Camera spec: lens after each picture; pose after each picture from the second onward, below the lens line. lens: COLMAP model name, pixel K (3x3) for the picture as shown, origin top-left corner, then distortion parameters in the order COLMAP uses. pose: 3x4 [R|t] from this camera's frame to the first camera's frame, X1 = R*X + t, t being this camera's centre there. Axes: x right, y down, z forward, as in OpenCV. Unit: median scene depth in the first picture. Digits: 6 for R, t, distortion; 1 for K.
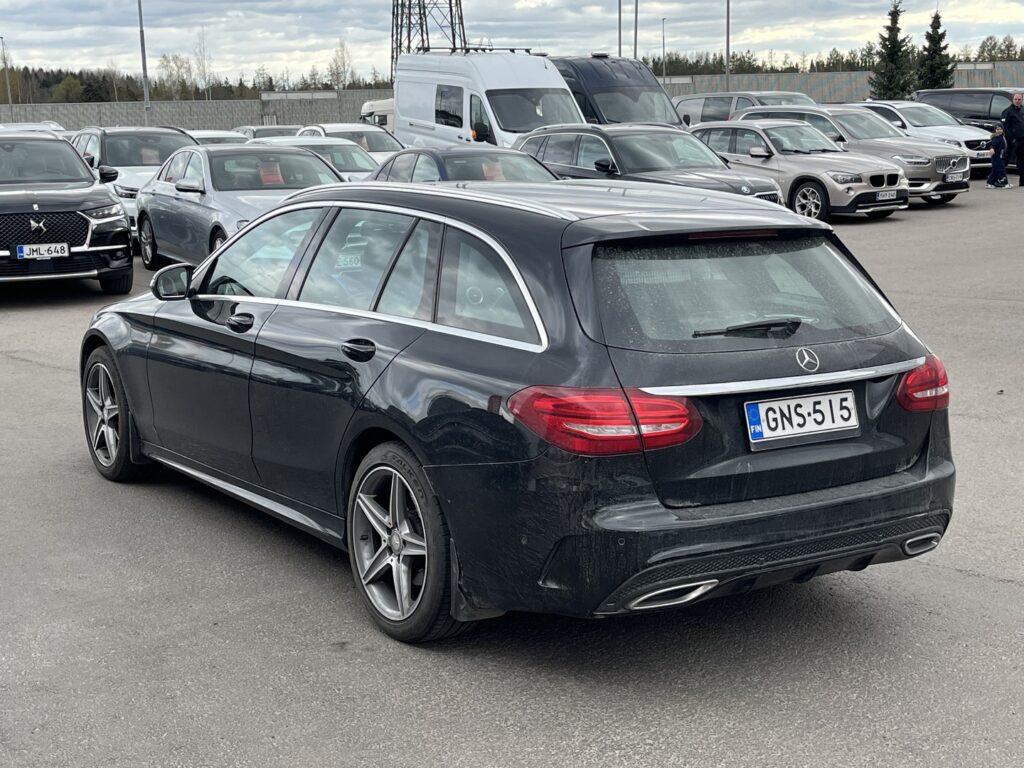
lens RADIAL K [[1460.9, 0, 512.0], [0, 1460.9, 384.0], [0, 0, 1]] dist [0.086812, -0.058213]
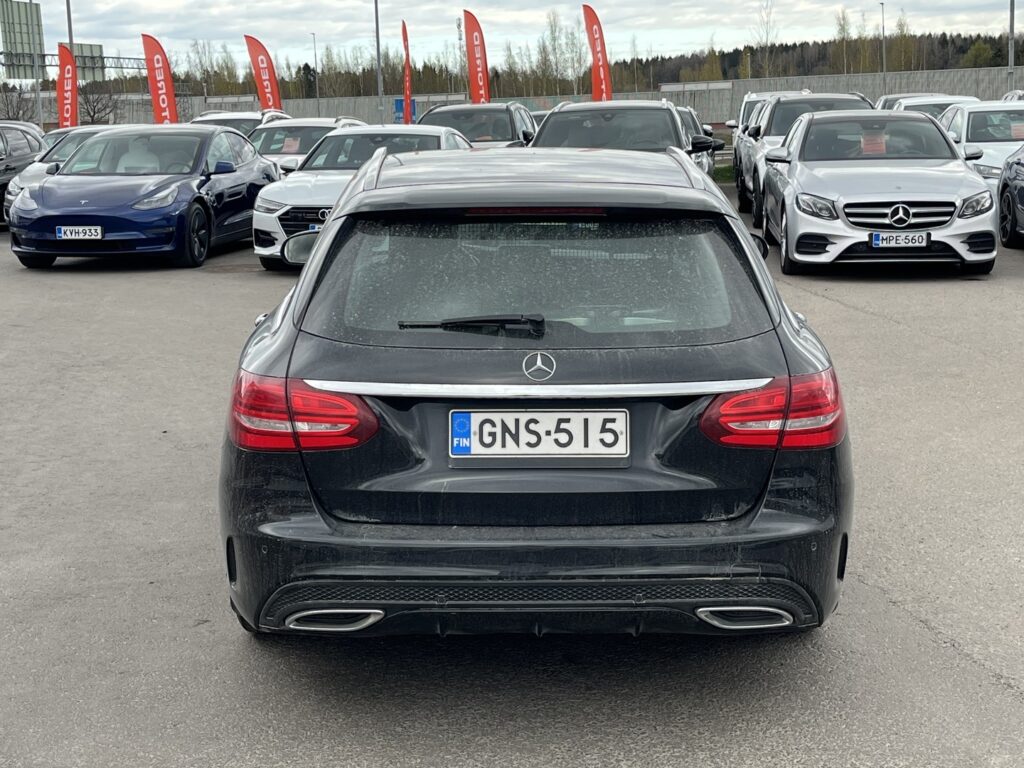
lens RADIAL K [[1559.4, 0, 512.0], [0, 1559.4, 384.0], [0, 0, 1]] dist [0.066200, -0.162952]
pose [[0.847829, 0.087433, -0.523011, 0.645925], [-0.082511, 0.996052, 0.032758, -0.033908], [0.523810, 0.015381, 0.851696, 0.247012]]
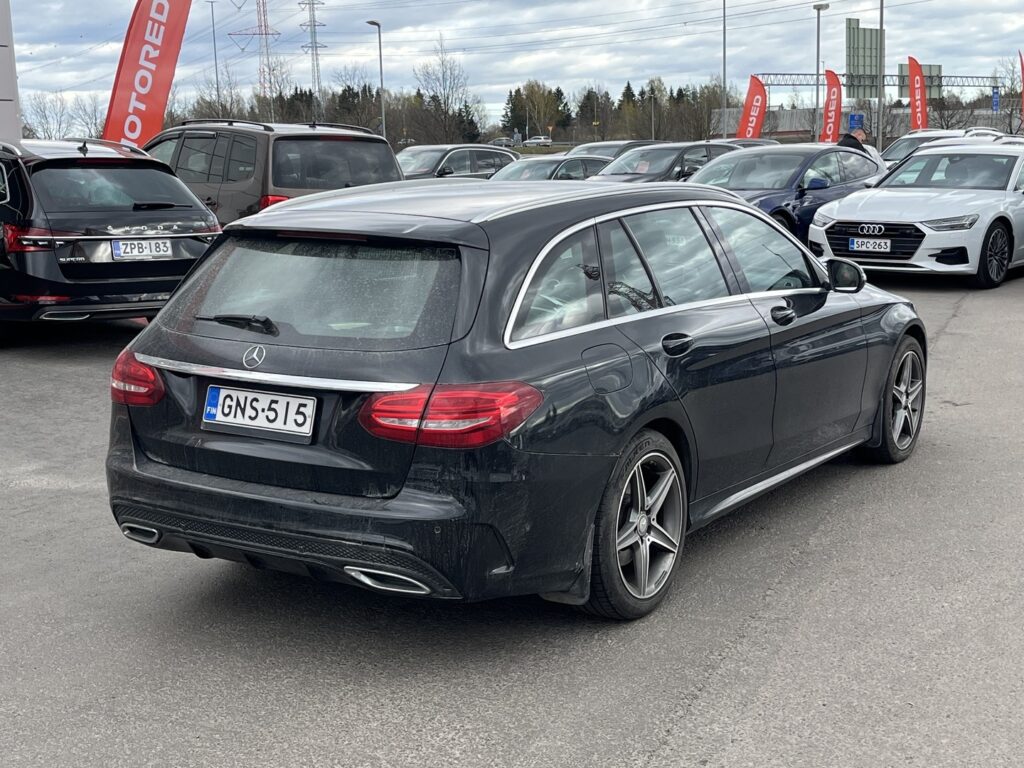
lens RADIAL K [[1428.1, 0, 512.0], [0, 1428.1, 384.0], [0, 0, 1]] dist [0.127036, -0.426592]
pose [[0.428255, 0.155076, -0.890253, 1.191871], [-0.142005, 0.984474, 0.103177, -0.128831], [0.892431, 0.082234, 0.443627, 0.711119]]
